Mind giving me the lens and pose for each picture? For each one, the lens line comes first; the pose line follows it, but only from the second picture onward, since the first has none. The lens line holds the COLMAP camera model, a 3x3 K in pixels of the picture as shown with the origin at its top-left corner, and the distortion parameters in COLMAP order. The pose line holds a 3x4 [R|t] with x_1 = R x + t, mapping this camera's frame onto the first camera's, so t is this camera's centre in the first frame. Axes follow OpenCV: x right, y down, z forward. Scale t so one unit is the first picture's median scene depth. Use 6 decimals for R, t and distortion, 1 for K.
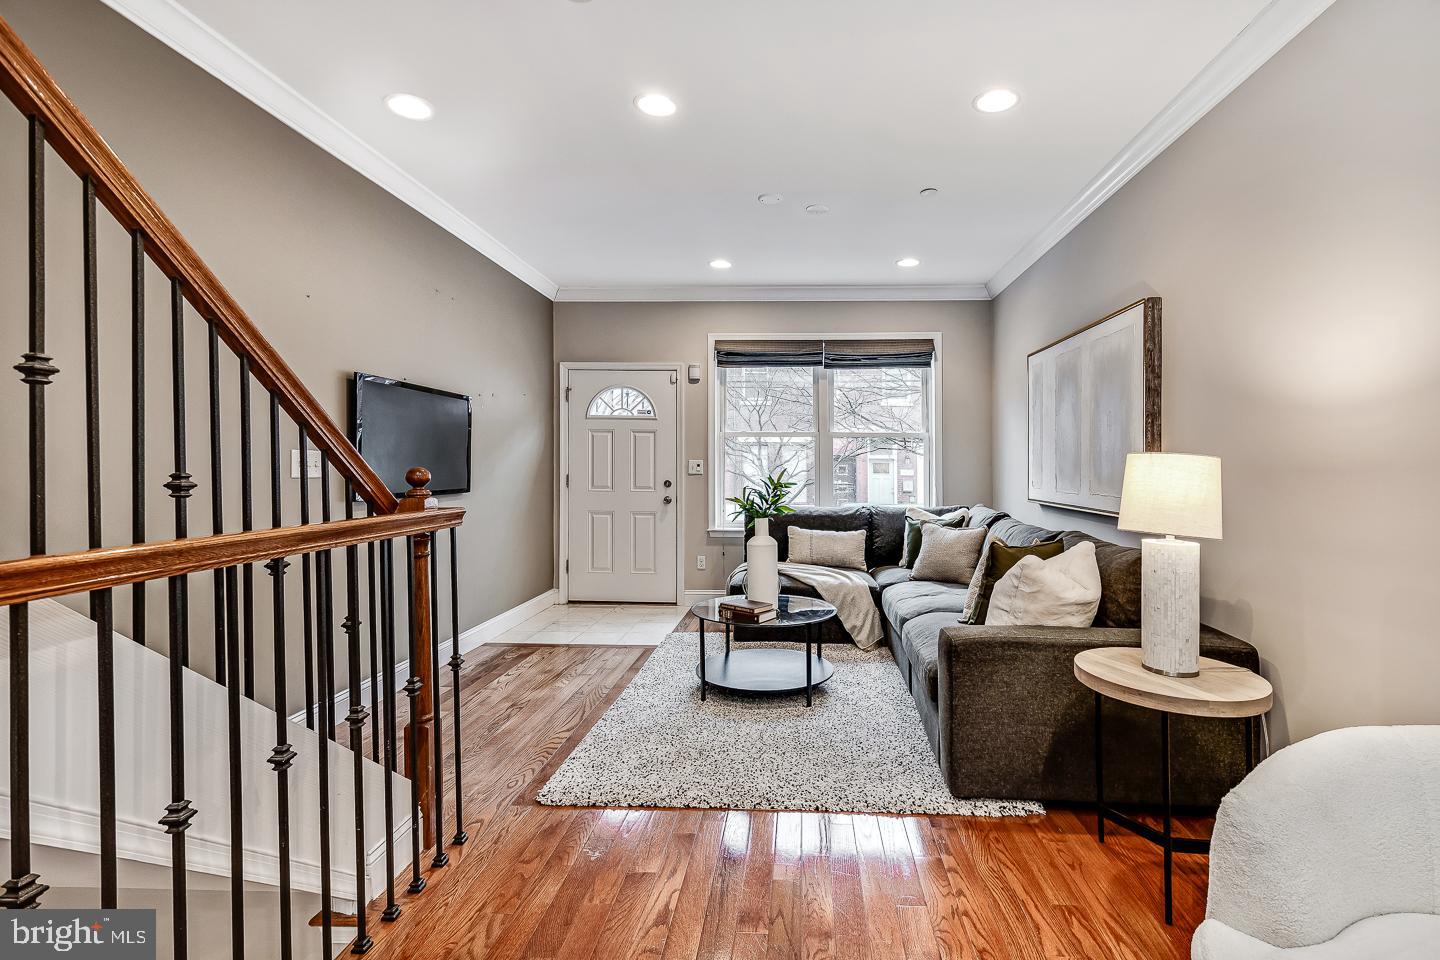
lens RADIAL K [[665.1, 0, 720.0], [0, 665.1, 480.0], [0, 0, 1]] dist [0.003563, 0.000715]
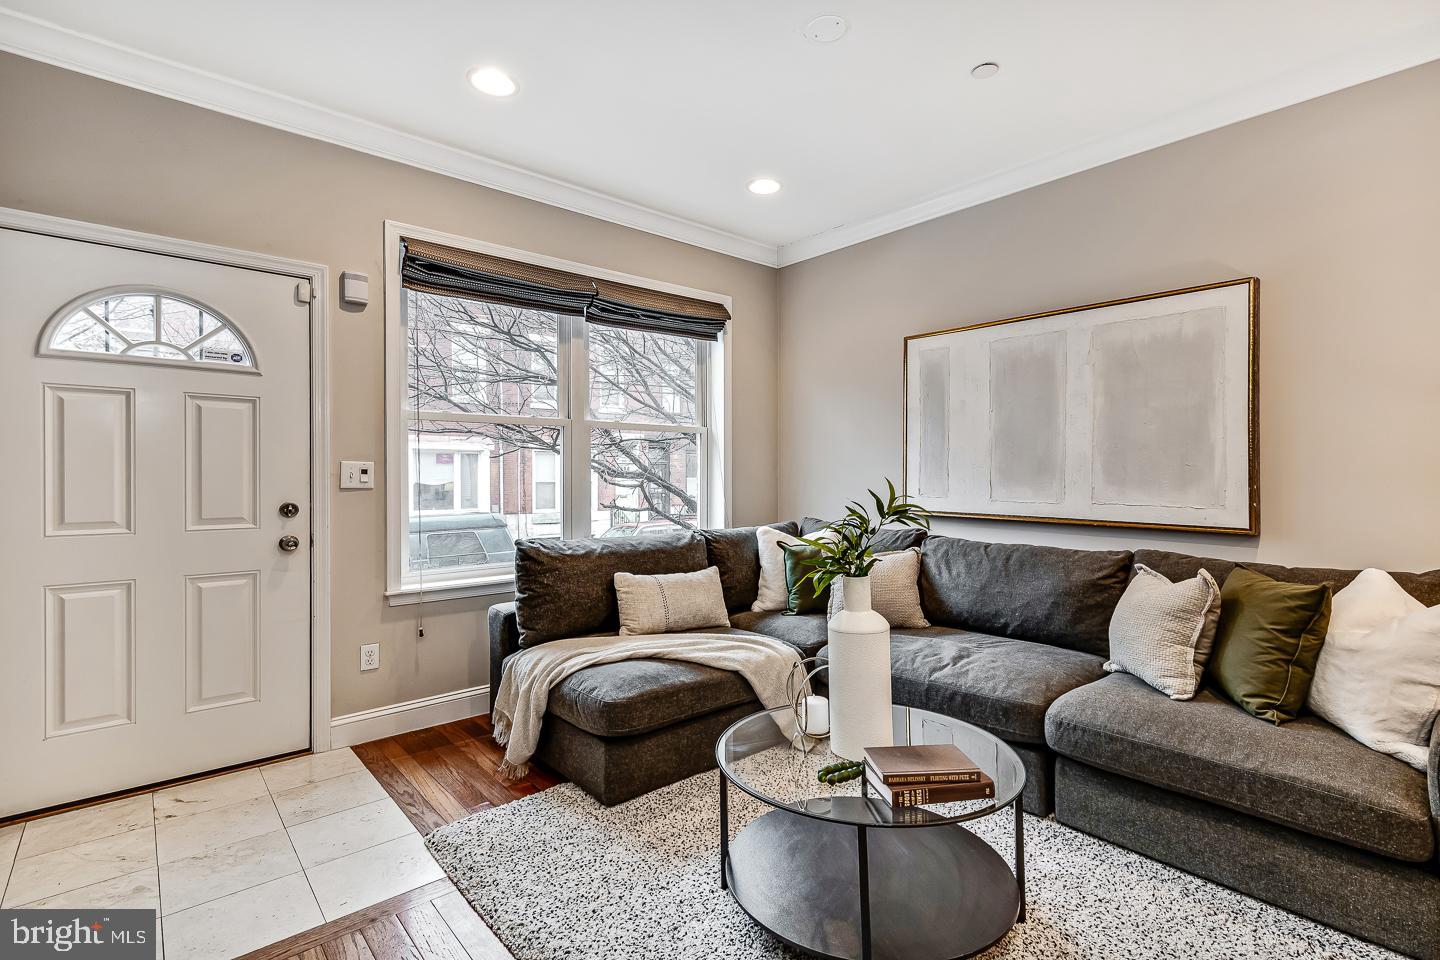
lens RADIAL K [[665.1, 0, 720.0], [0, 665.1, 480.0], [0, 0, 1]] dist [0.003563, 0.000715]
pose [[0.674674, -0.018027, 0.737896, -0.229216], [0.019150, 0.999793, 0.006916, -0.013677], [-0.737868, 0.009464, 0.674879, 0.449627]]
